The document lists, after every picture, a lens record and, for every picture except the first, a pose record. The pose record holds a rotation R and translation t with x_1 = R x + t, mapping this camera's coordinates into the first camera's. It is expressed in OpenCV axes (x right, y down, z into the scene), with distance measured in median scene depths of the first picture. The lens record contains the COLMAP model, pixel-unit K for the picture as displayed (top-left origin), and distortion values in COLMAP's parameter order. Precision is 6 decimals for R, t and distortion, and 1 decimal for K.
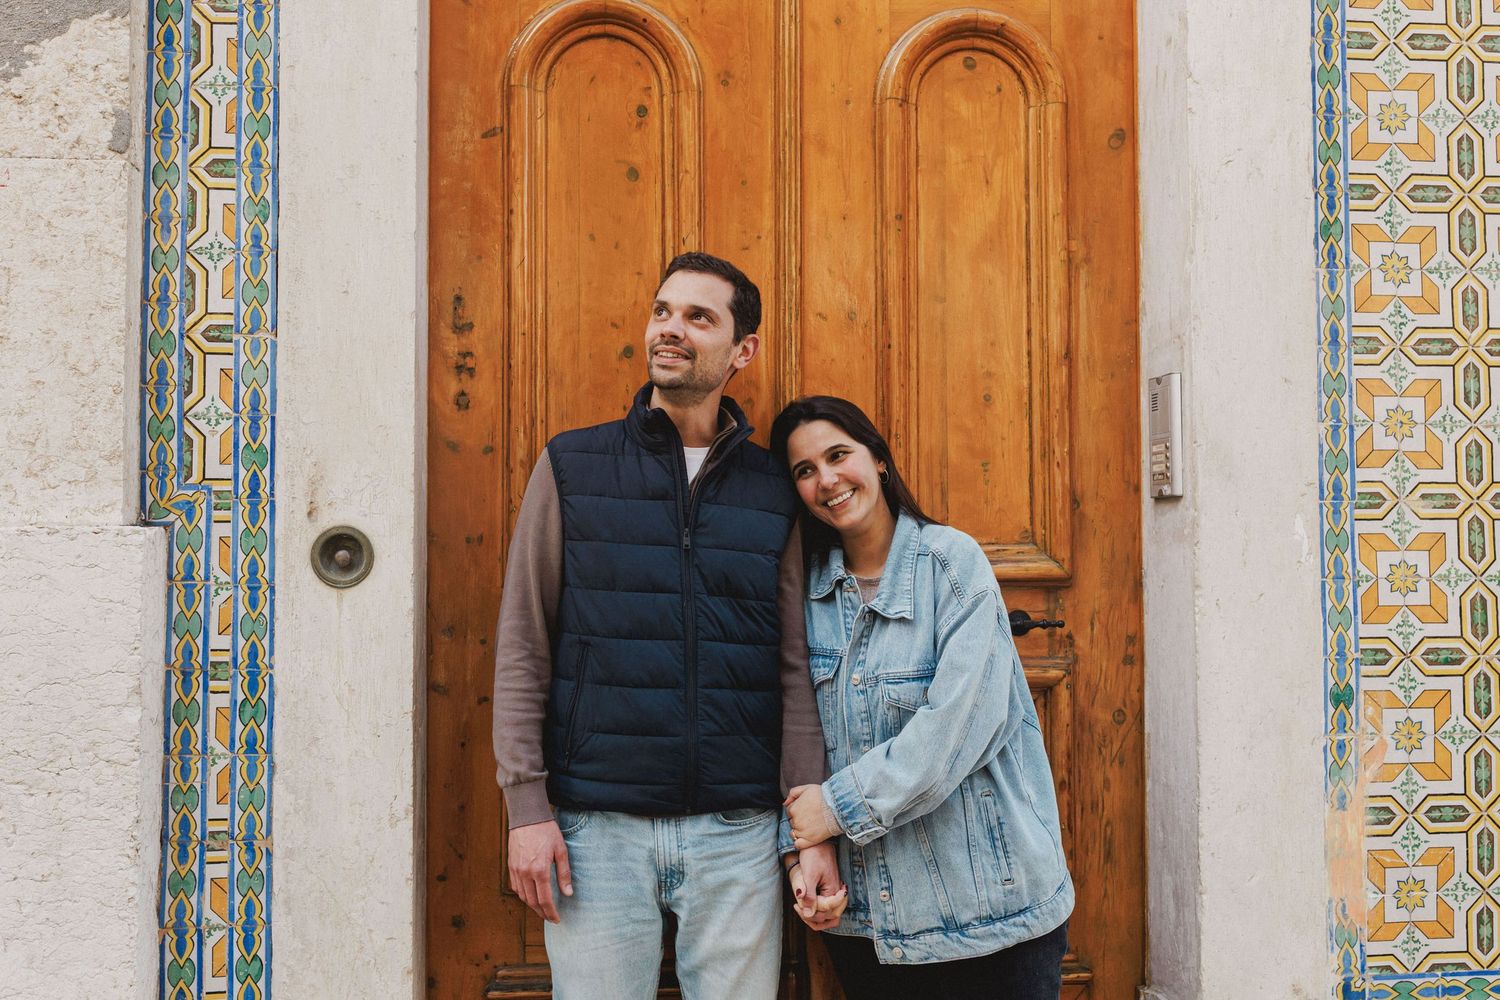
lens RADIAL K [[1470.2, 0, 711.7], [0, 1470.2, 480.4], [0, 0, 1]] dist [-0.000132, -0.011708]
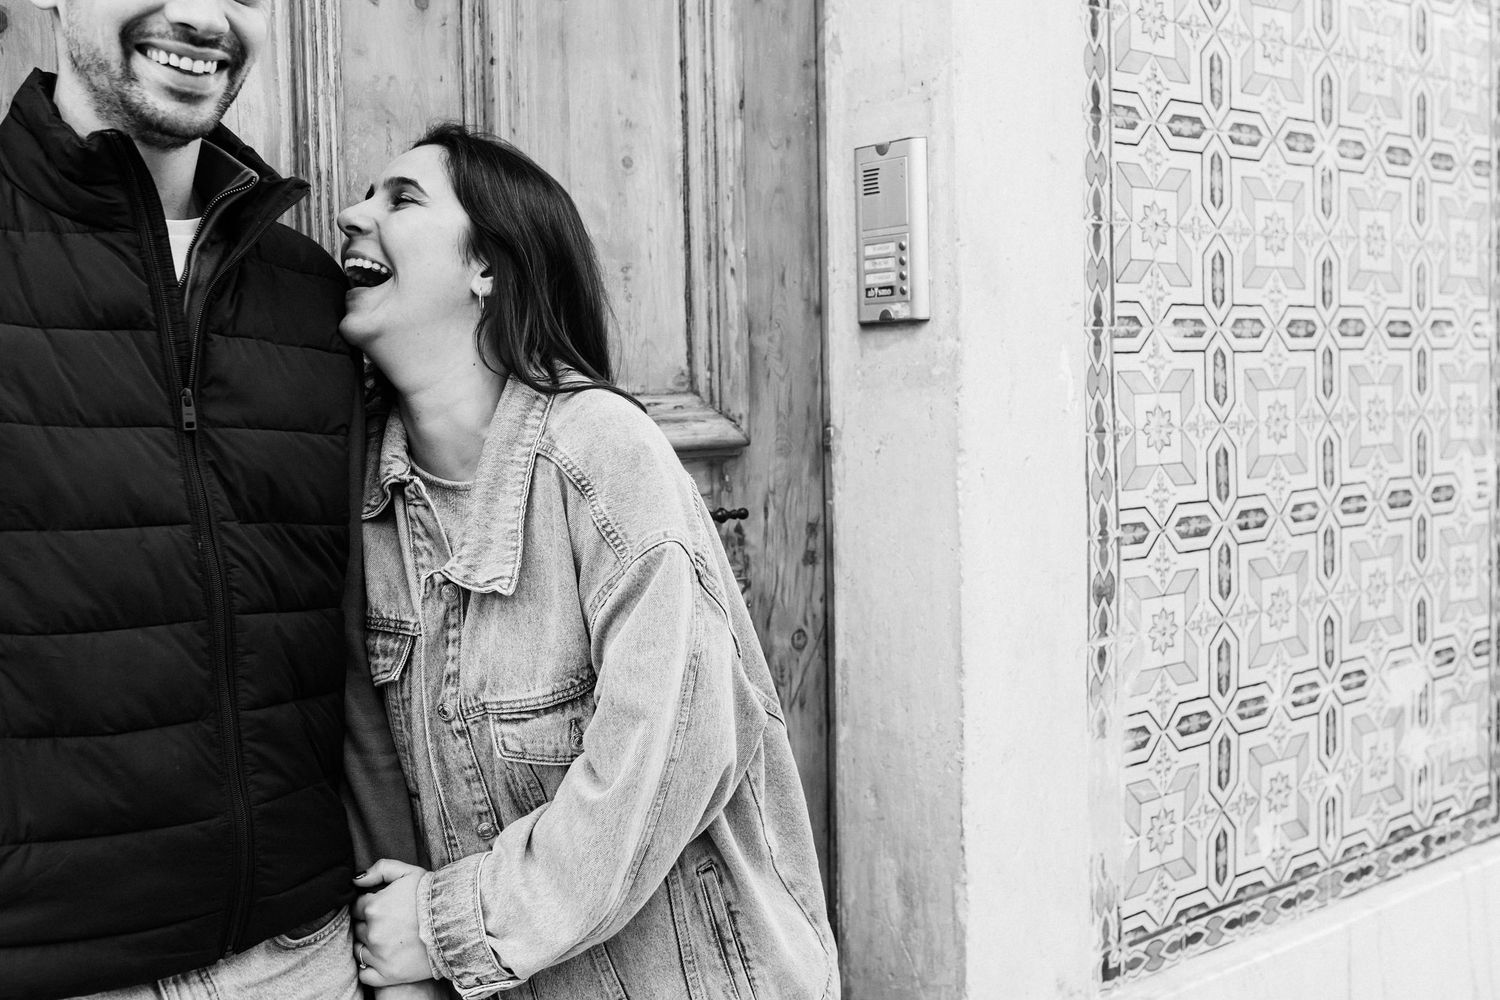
lens RADIAL K [[1528.8, 0, 785.5], [0, 1528.8, 454.3], [0, 0, 1]] dist [-0.001628, -0.007521]
pose [[0.835911, -0.041974, 0.547257, -0.129463], [-0.005833, 0.996336, 0.085327, 0.012978], [-0.548834, -0.074518, 0.832604, 0.443240]]
